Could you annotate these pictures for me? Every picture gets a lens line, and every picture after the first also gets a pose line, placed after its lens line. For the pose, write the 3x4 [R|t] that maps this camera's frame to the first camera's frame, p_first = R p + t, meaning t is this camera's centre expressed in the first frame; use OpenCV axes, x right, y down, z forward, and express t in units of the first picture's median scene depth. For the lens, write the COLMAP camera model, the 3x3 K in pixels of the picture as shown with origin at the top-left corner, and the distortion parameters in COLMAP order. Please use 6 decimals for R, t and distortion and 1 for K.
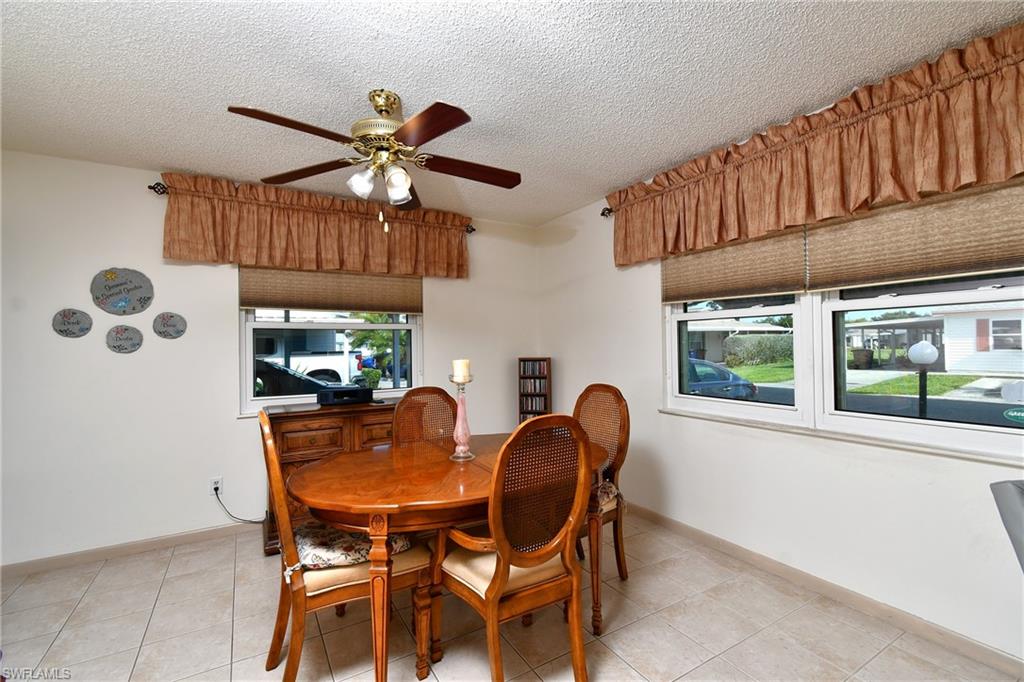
lens RADIAL K [[451.8, 0, 514.5], [0, 451.8, 338.4], [0, 0, 1]] dist [0.002238, 0.000190]
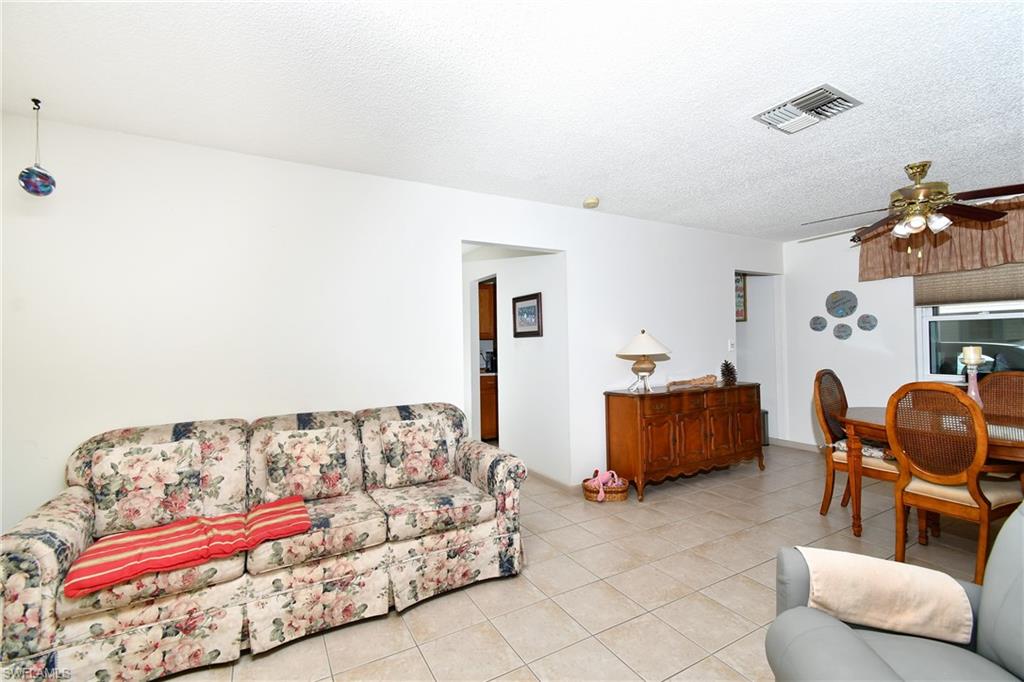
lens RADIAL K [[451.8, 0, 513.1], [0, 451.8, 340.1], [0, 0, 1]] dist [0.002238, 0.000190]
pose [[-0.032313, -0.000238, -0.999478, 0.881059], [0.024140, 0.999708, -0.001019, 0.005589], [0.999186, -0.024160, -0.032298, -0.193266]]
